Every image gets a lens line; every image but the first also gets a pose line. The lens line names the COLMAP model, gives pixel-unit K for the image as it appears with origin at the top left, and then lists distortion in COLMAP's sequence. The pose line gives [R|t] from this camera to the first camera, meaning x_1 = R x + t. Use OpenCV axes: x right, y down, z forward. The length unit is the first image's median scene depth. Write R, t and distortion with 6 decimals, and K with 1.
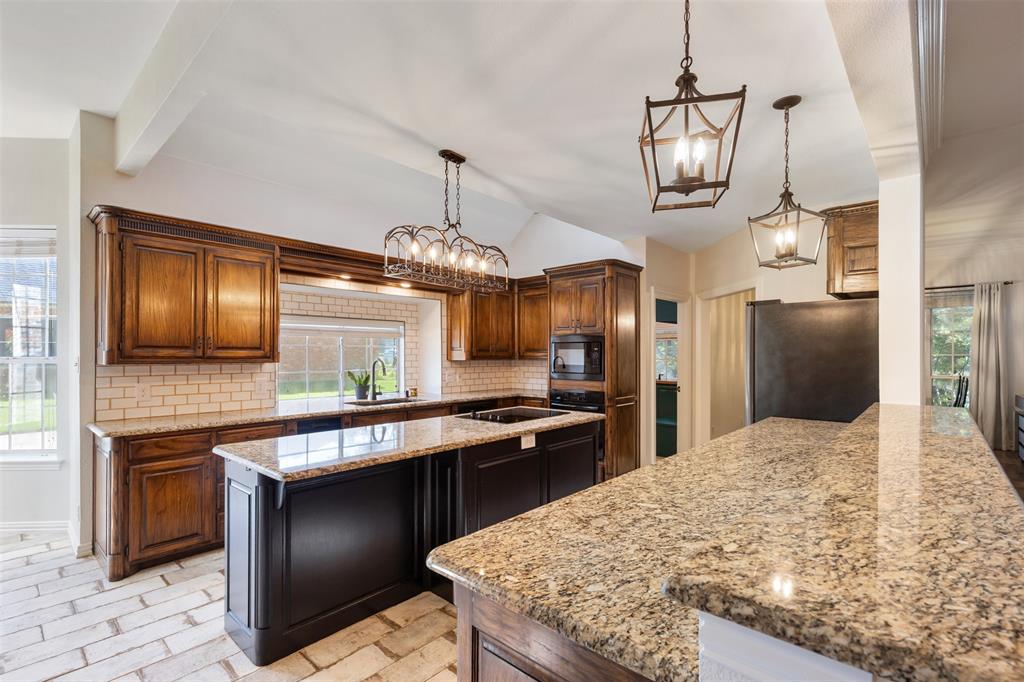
lens RADIAL K [[465.6, 0, 512.6], [0, 465.6, 350.9], [0, 0, 1]] dist [0.002394, 0.000017]
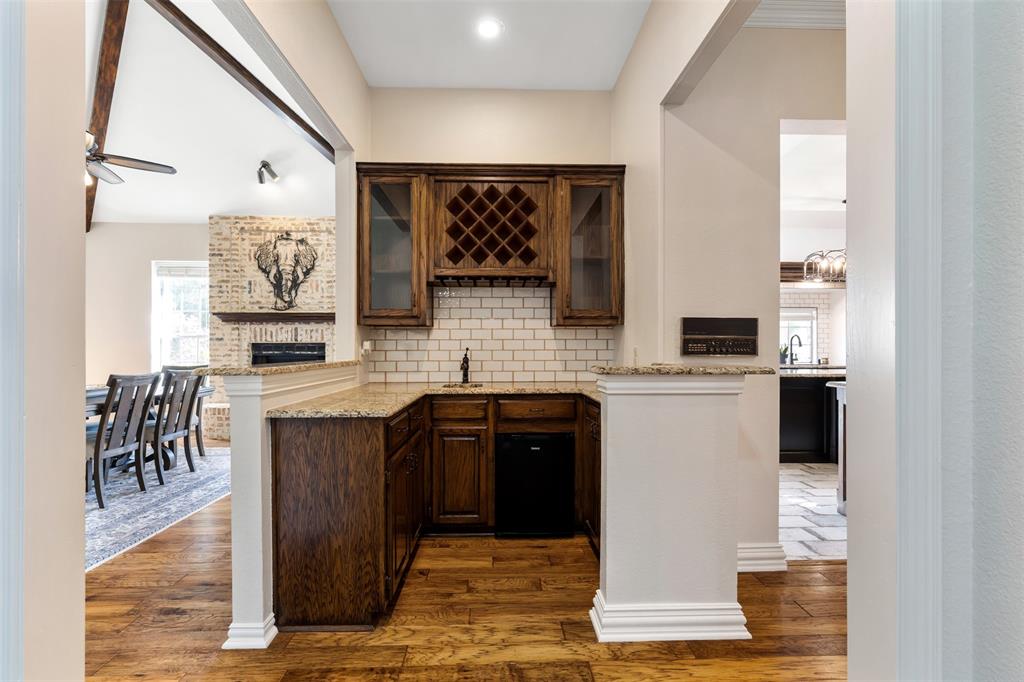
lens RADIAL K [[465.6, 0, 509.6], [0, 465.6, 348.5], [0, 0, 1]] dist [0.002394, 0.000017]
pose [[0.689070, 0.004438, -0.724681, 0.131310], [0.000315, 0.999979, 0.006423, 0.047355], [0.724694, -0.004654, 0.689055, -0.569916]]
